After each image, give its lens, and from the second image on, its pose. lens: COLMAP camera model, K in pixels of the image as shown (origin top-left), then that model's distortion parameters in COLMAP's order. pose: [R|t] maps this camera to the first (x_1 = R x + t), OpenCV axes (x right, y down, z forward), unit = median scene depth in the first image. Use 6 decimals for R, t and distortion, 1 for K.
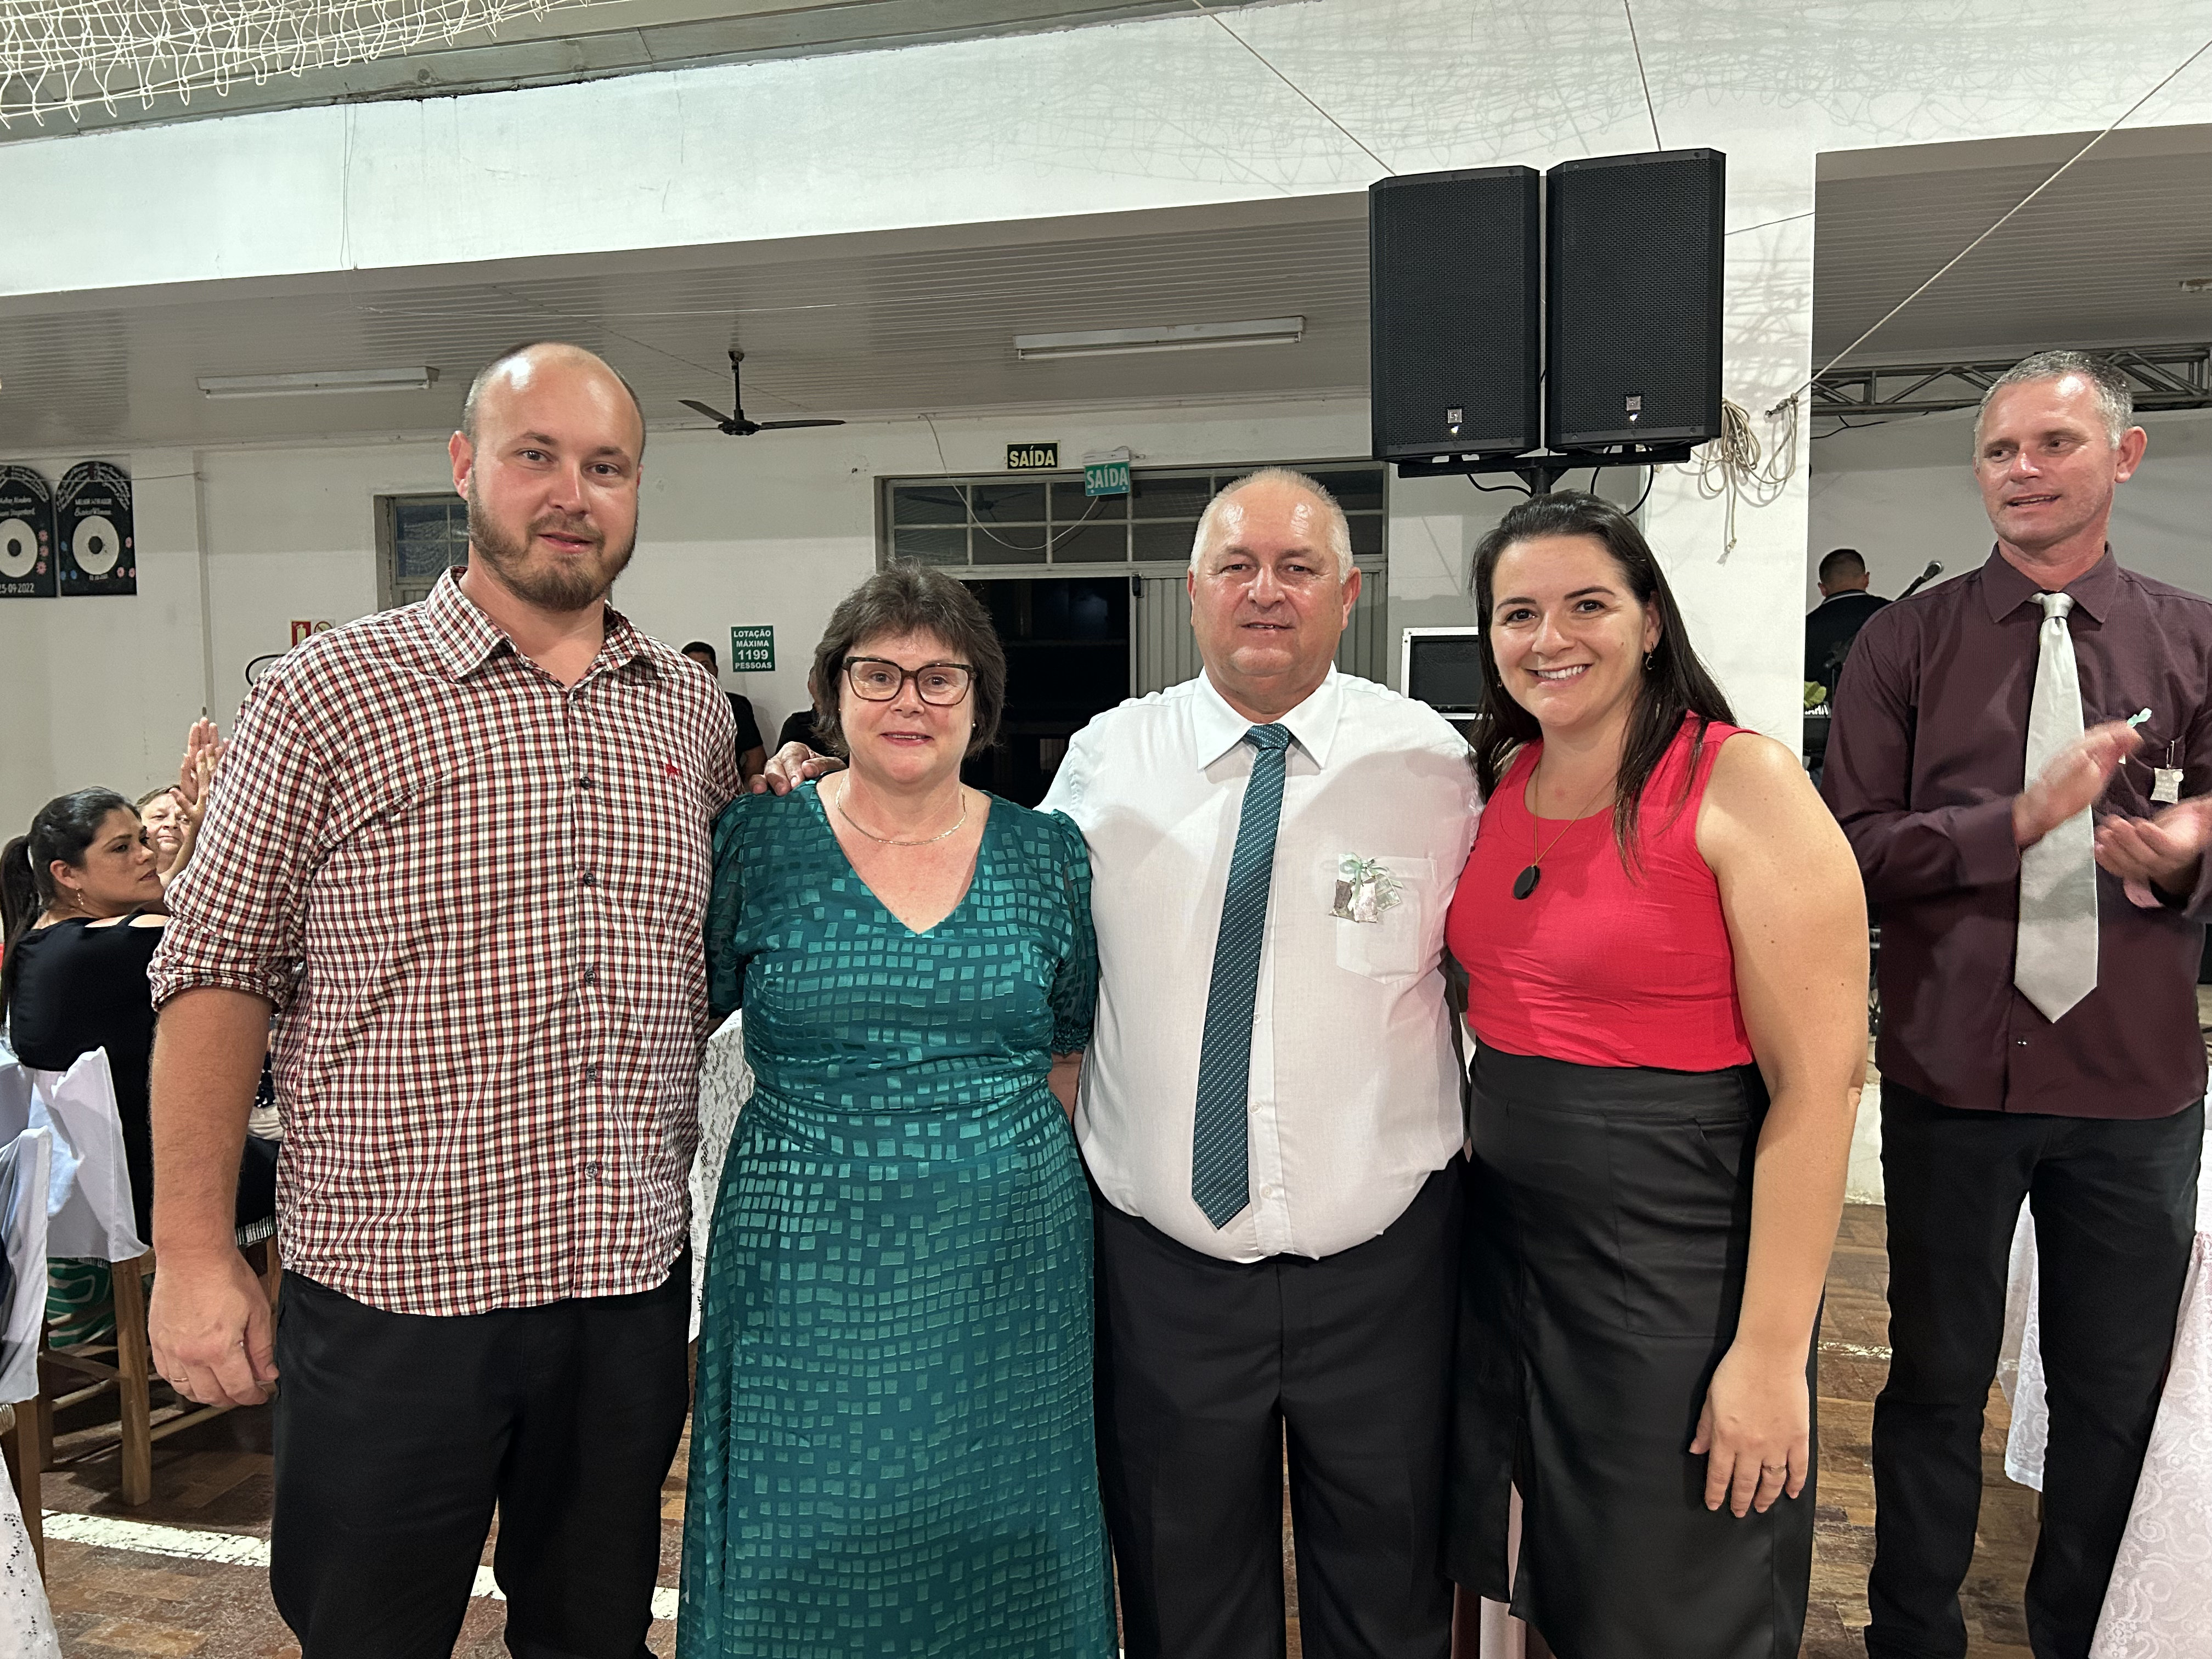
lens RADIAL K [[1648.8, 0, 1111.7], [0, 1648.8, 804.8], [0, 0, 1]] dist [0.061705, -0.058663]
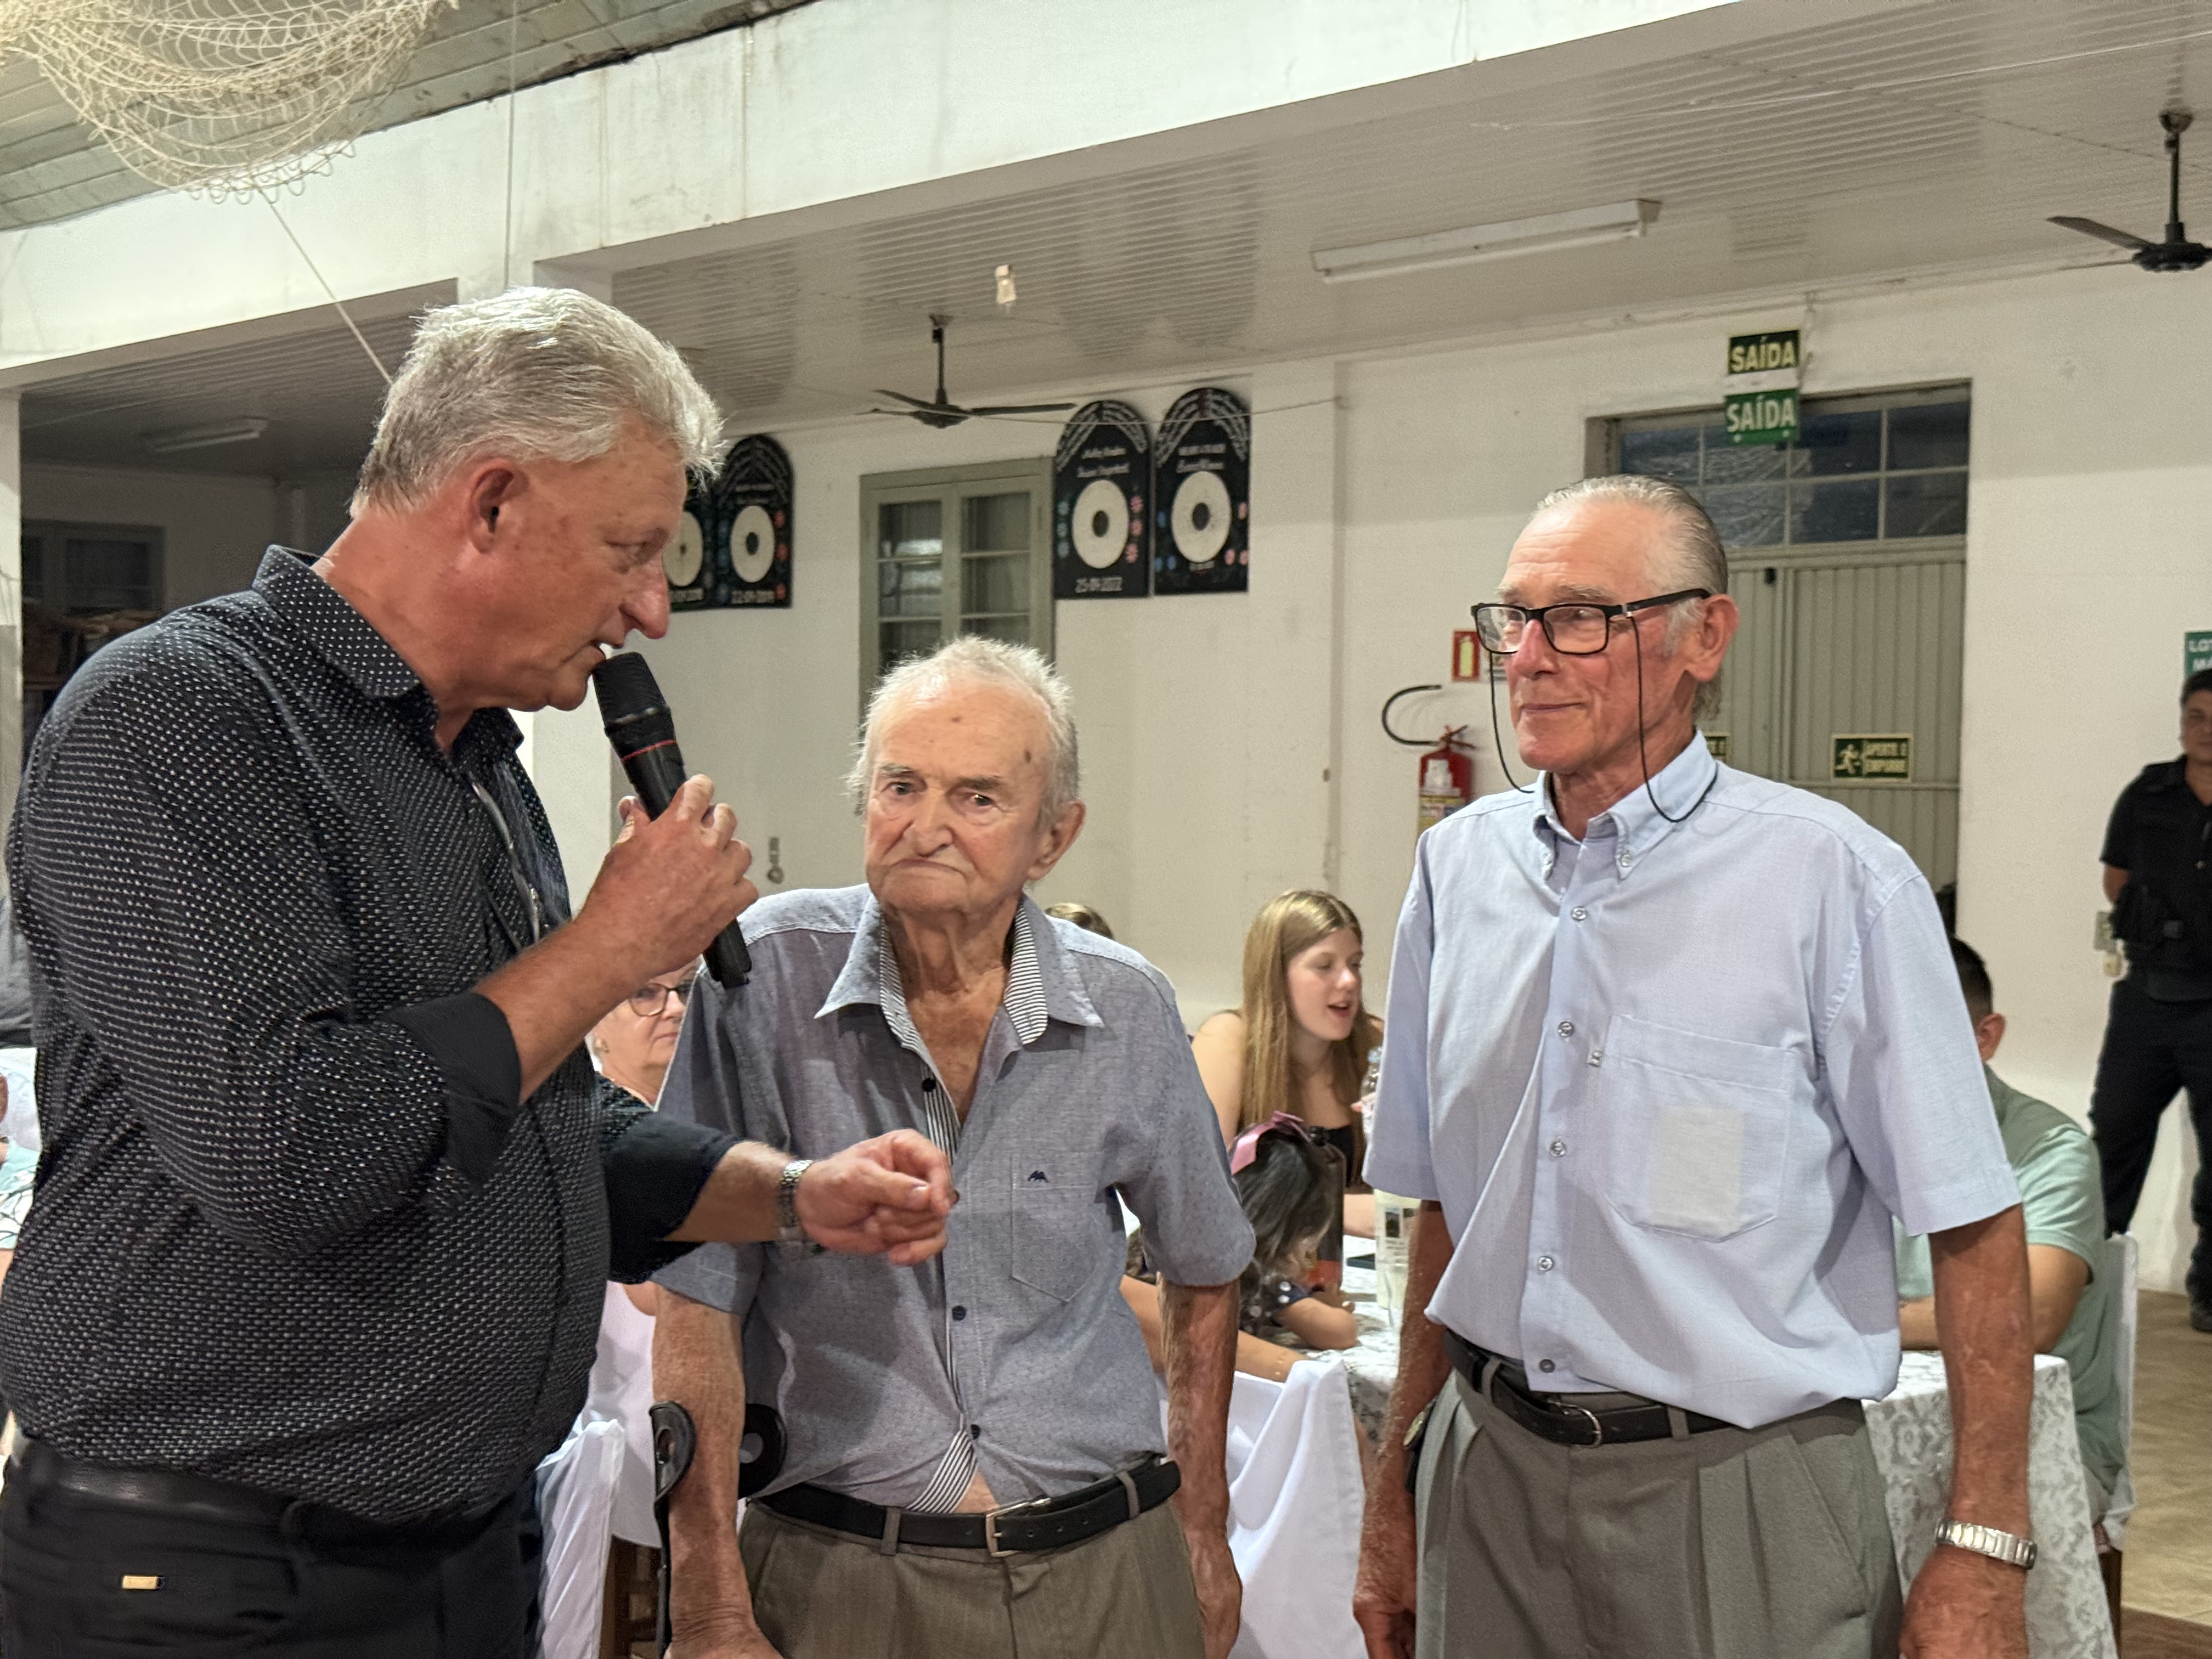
lens RADIAL K [[3143.2, 0, 1100.8], [0, 3143.2, 828.9], [0, 0, 1]] dist [0.254100, -0.587792]
pose [[0.817760, 0.031526, -0.574695, 0.132420], [-0.057107, 0.998016, -0.026513, 0.001580], [0.572719, 0.054500, 0.817938, -0.033053]]
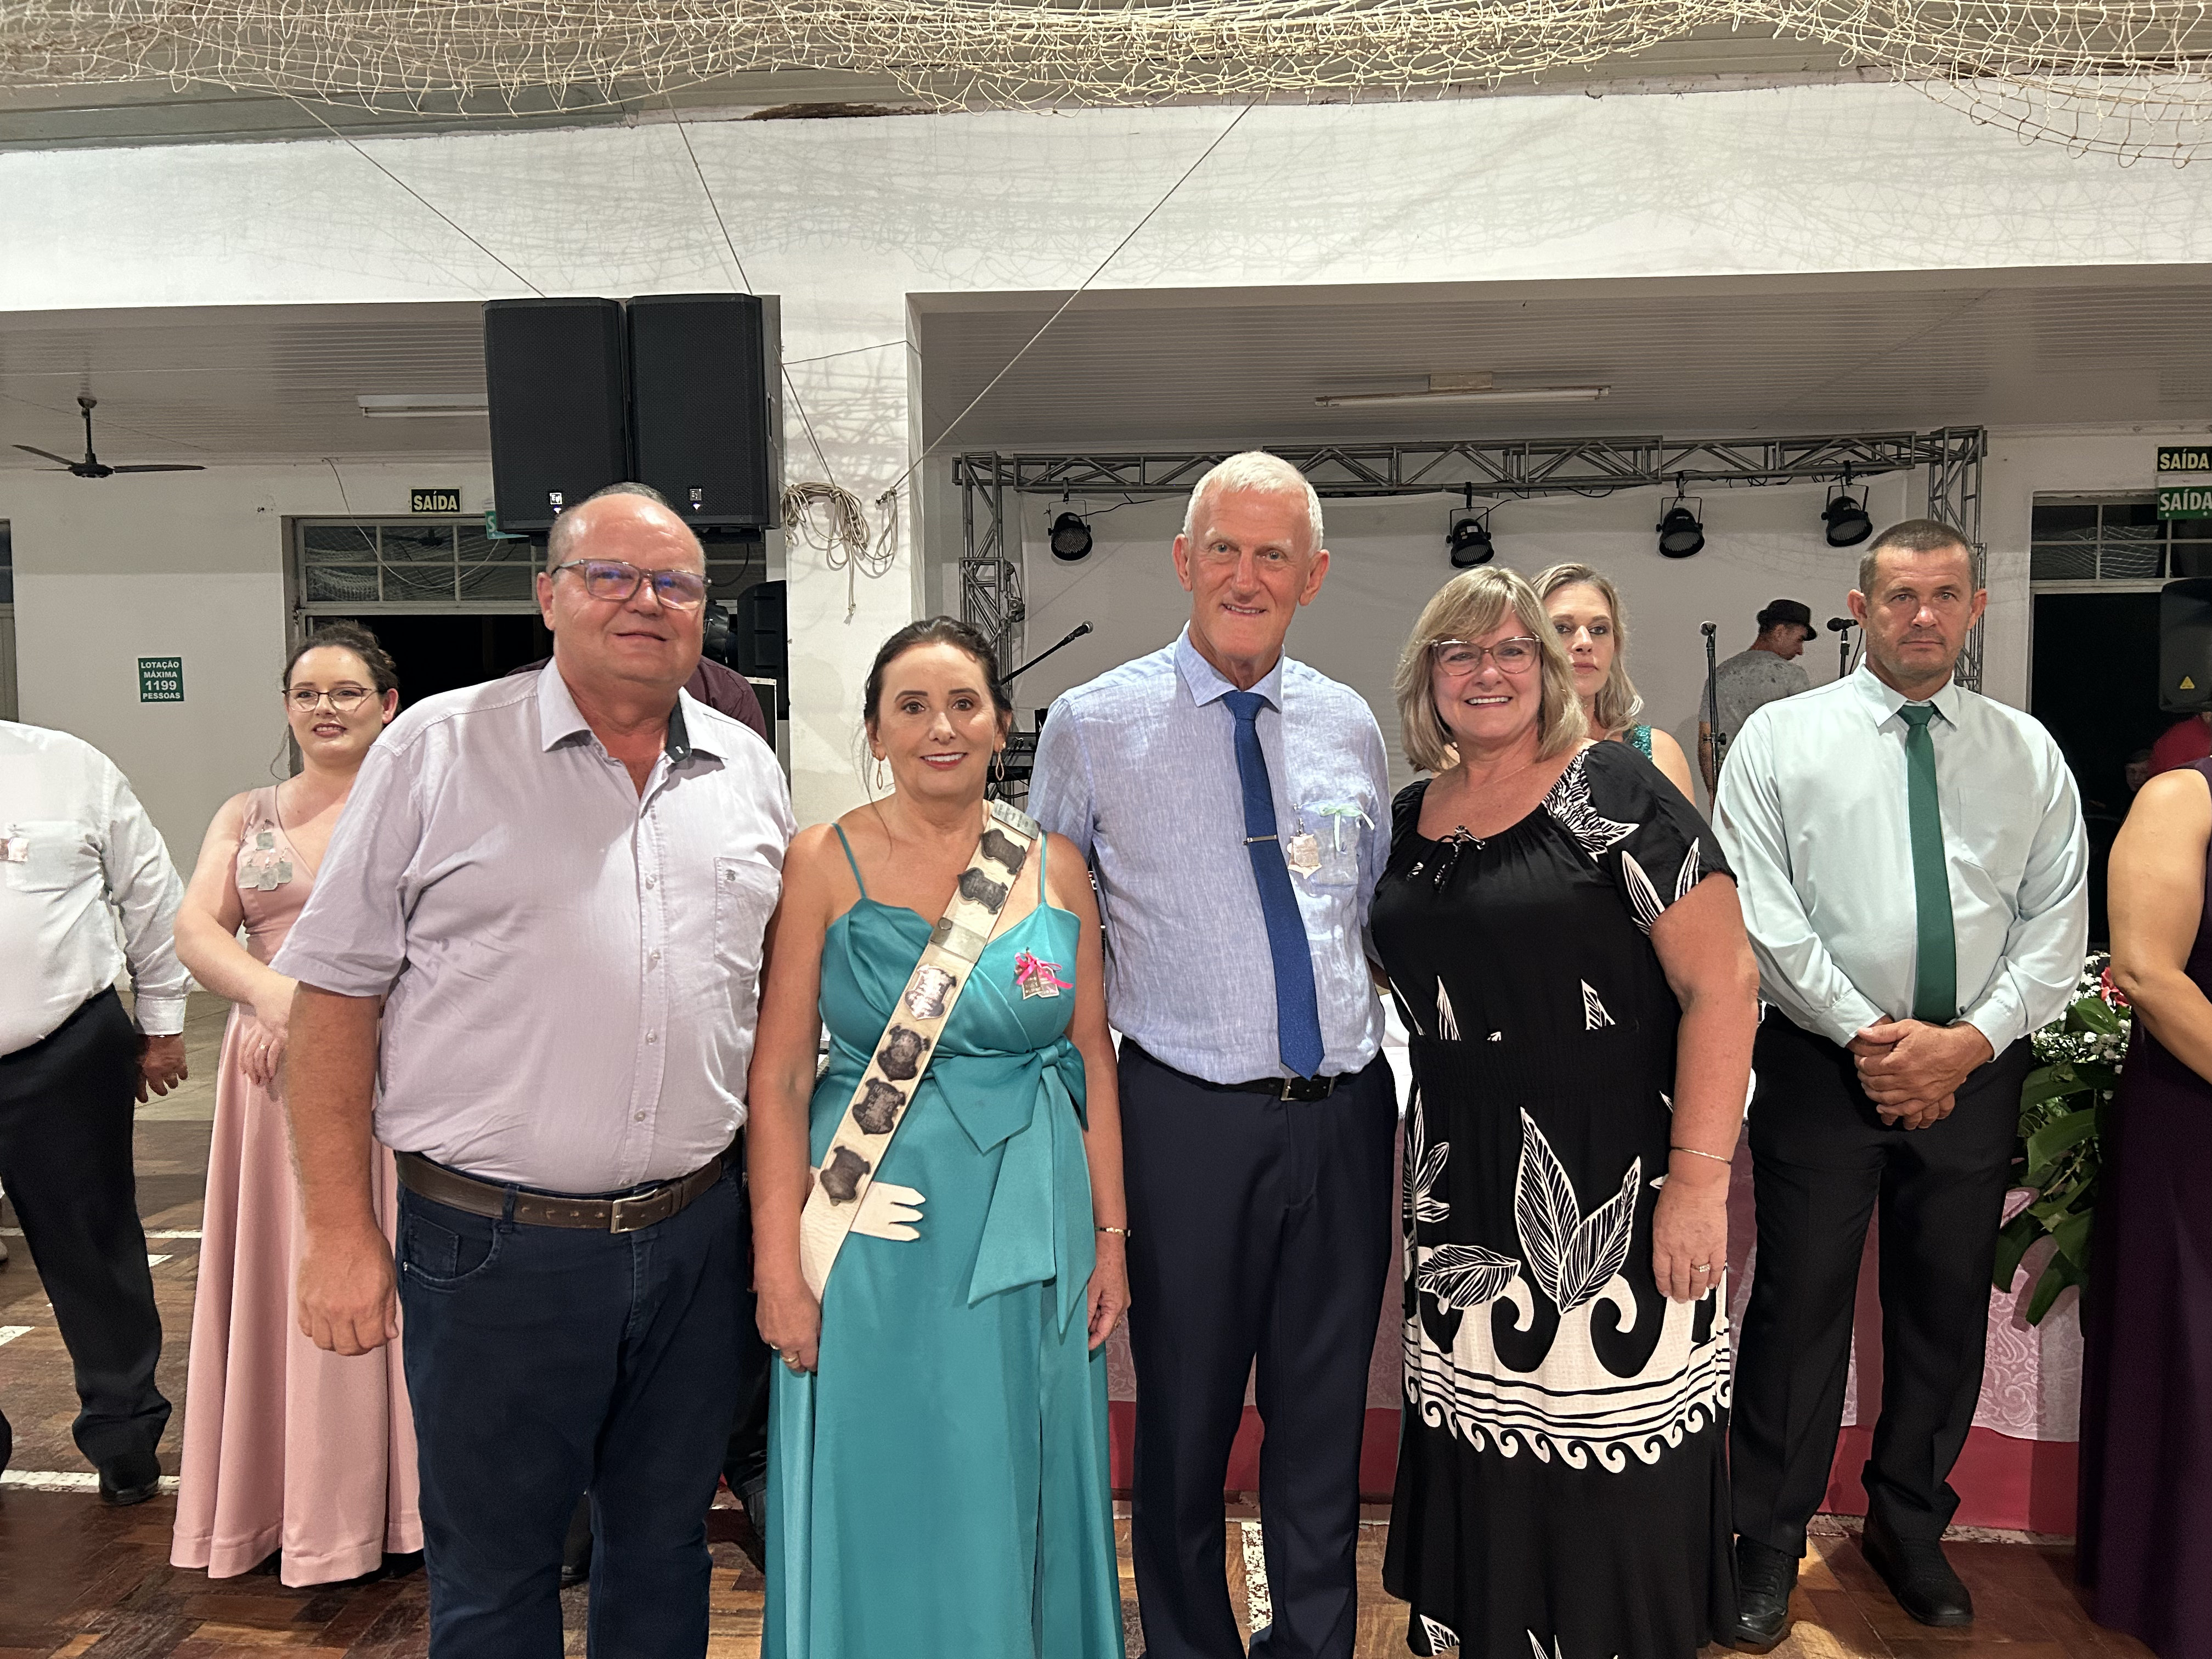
lens RADIAL K [[1645.5, 0, 1100.0], [0, 1645.5, 824.3], [0, 0, 1]] dist [0.048438, -0.049333]
pose [[0.985268, -0.008676, 0.170799, 0.325423], [0.009341, 0.999952, -0.003089, 0.007827], [-0.170764, 0.004639, 0.985301, -0.211757]]
